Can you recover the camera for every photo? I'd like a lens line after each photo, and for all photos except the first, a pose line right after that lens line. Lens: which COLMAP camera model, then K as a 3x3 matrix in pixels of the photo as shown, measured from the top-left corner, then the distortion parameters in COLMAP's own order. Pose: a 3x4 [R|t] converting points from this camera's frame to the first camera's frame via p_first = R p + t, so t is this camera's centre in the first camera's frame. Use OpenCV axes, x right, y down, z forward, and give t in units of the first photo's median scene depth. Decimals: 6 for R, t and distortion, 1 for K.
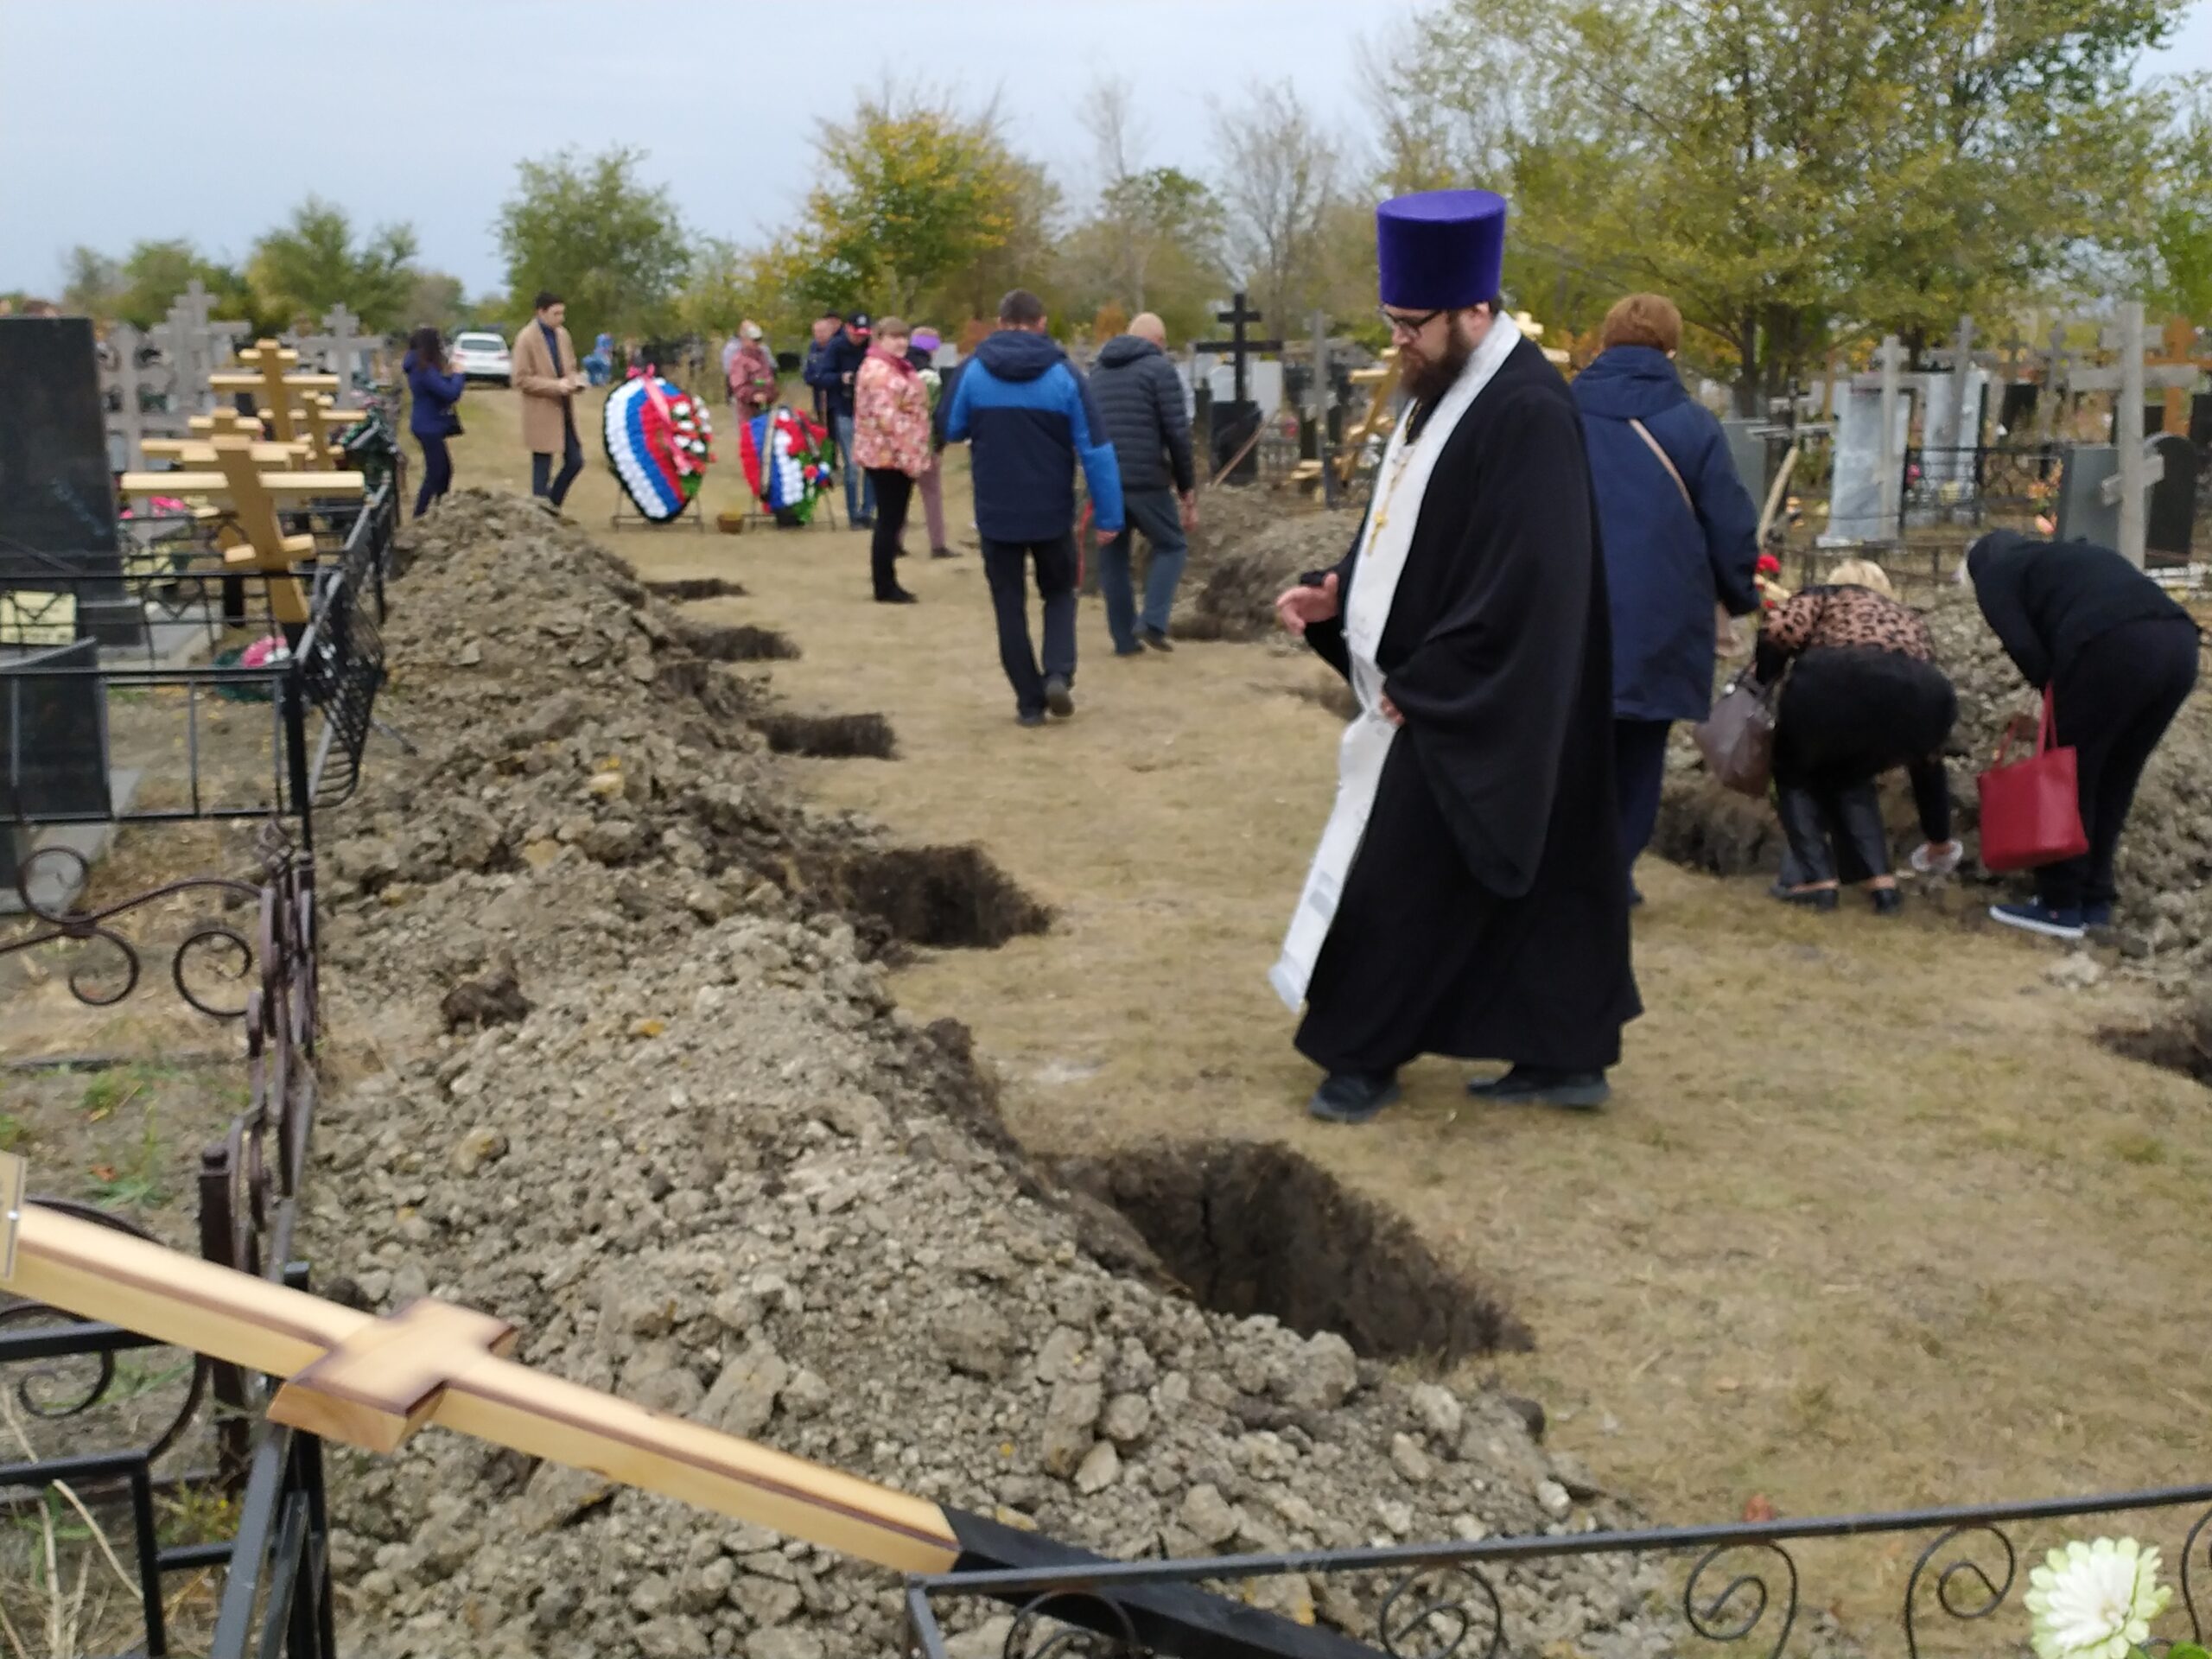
lens RADIAL K [[2254.2, 0, 1077.4], [0, 2254.2, 859.4], [0, 0, 1]] dist [0.062094, -0.060490]
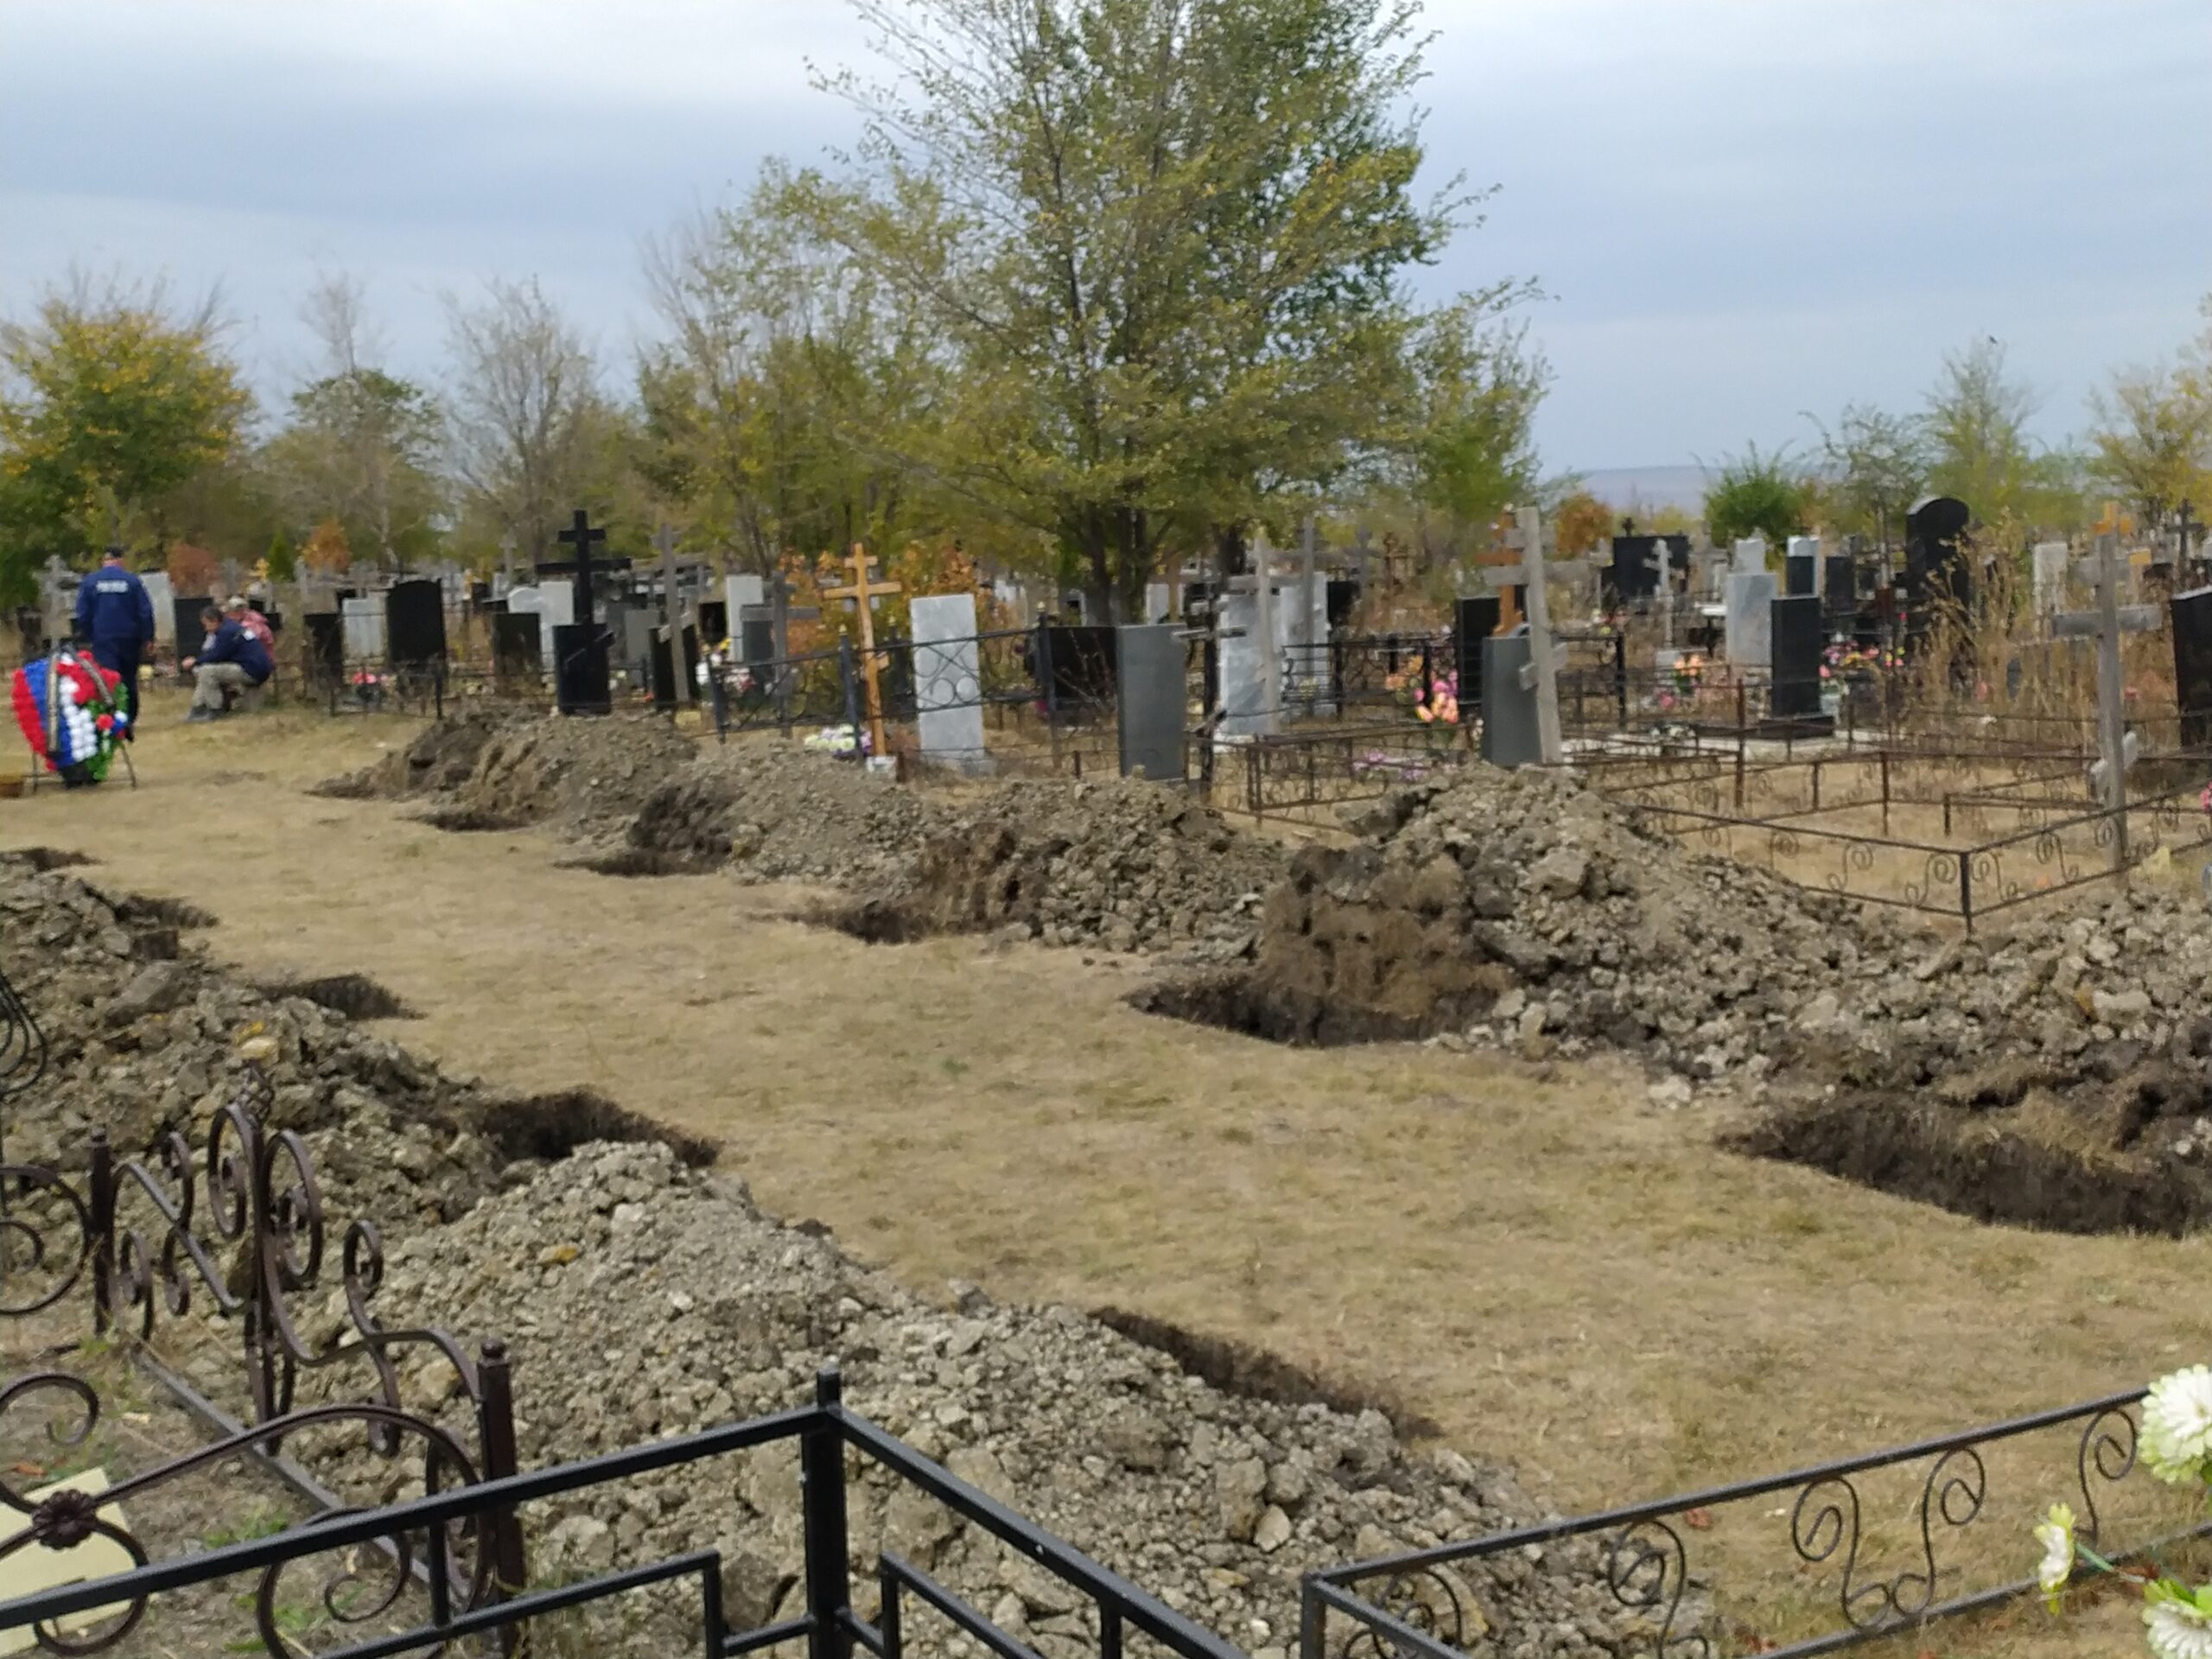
lens RADIAL K [[2547.2, 0, 1106.0], [0, 2547.2, 829.5], [0, 0, 1]] dist [0.027486, 0.069181]
pose [[0.947564, -0.063782, 0.313136, -0.191358], [0.099767, 0.989947, -0.100261, 0.016397], [-0.303593, 0.126244, 0.944401, -0.105205]]
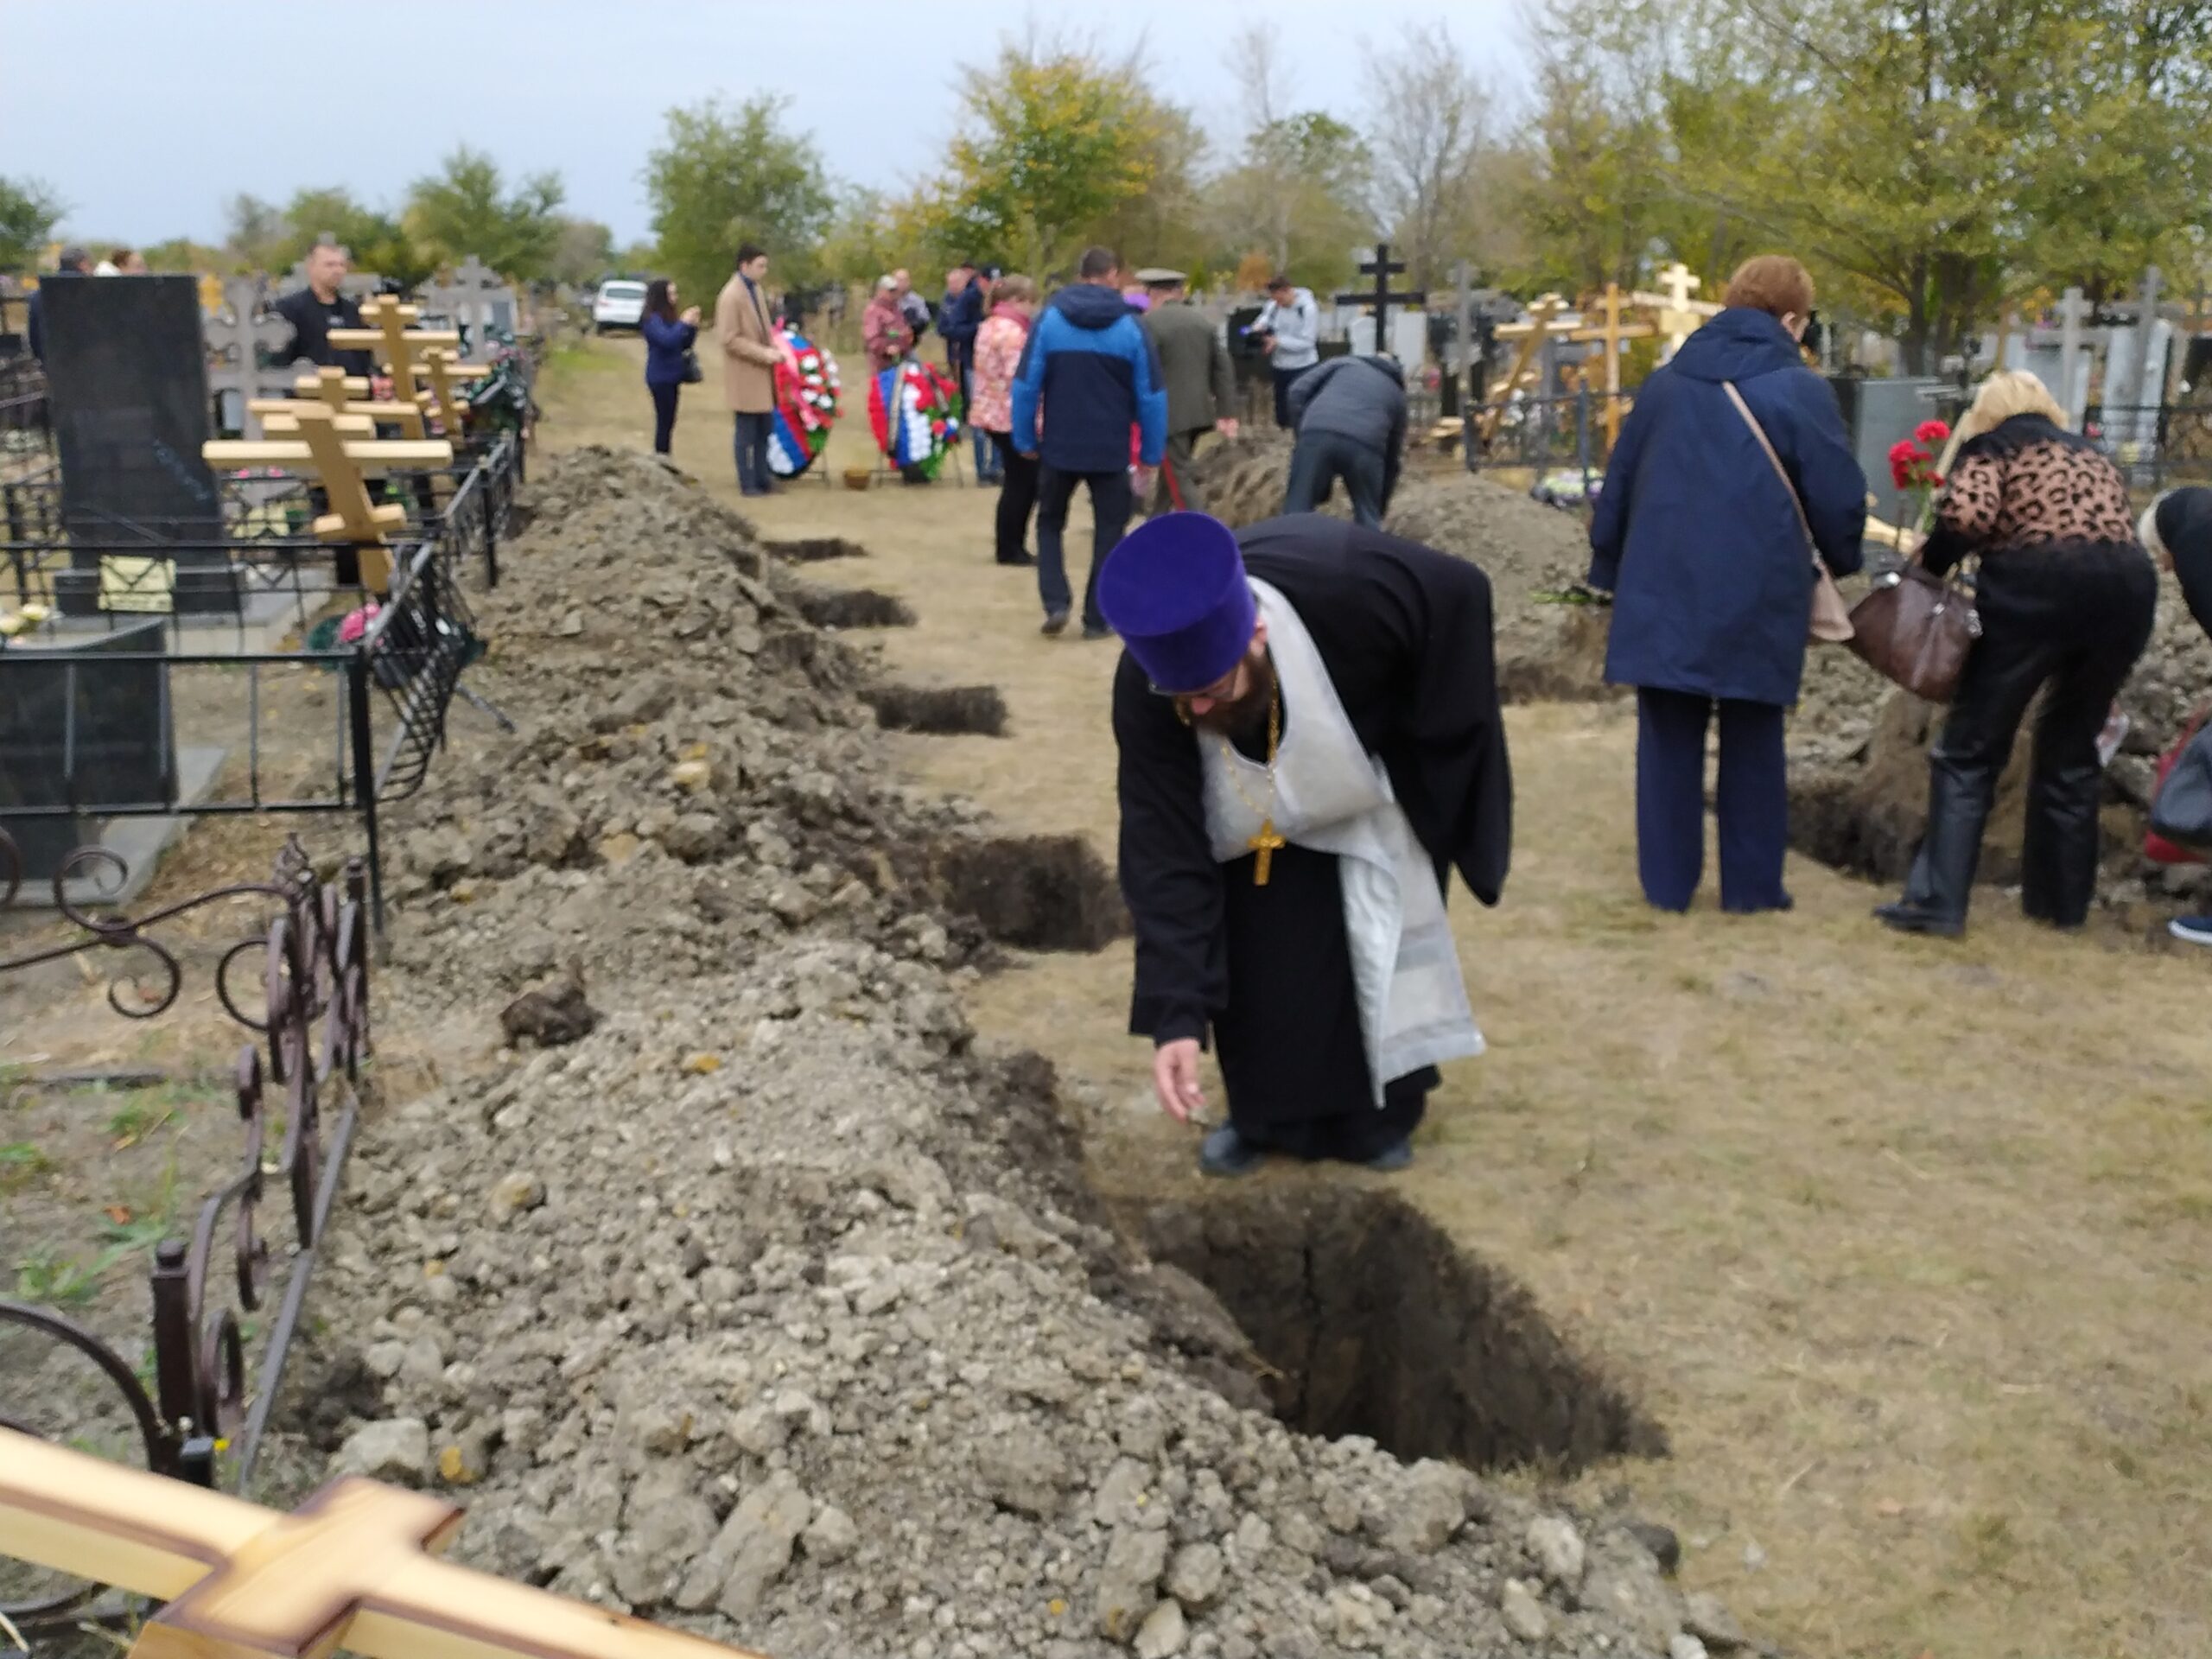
lens RADIAL K [[2256.3, 0, 1074.1], [0, 2256.3, 879.4], [0, 0, 1]] dist [0.020906, 0.032325]
pose [[0.998020, 0.017845, -0.060313, 0.009891], [-0.015984, 0.999386, 0.031194, -0.020078], [0.060832, -0.030168, 0.997692, 0.058321]]
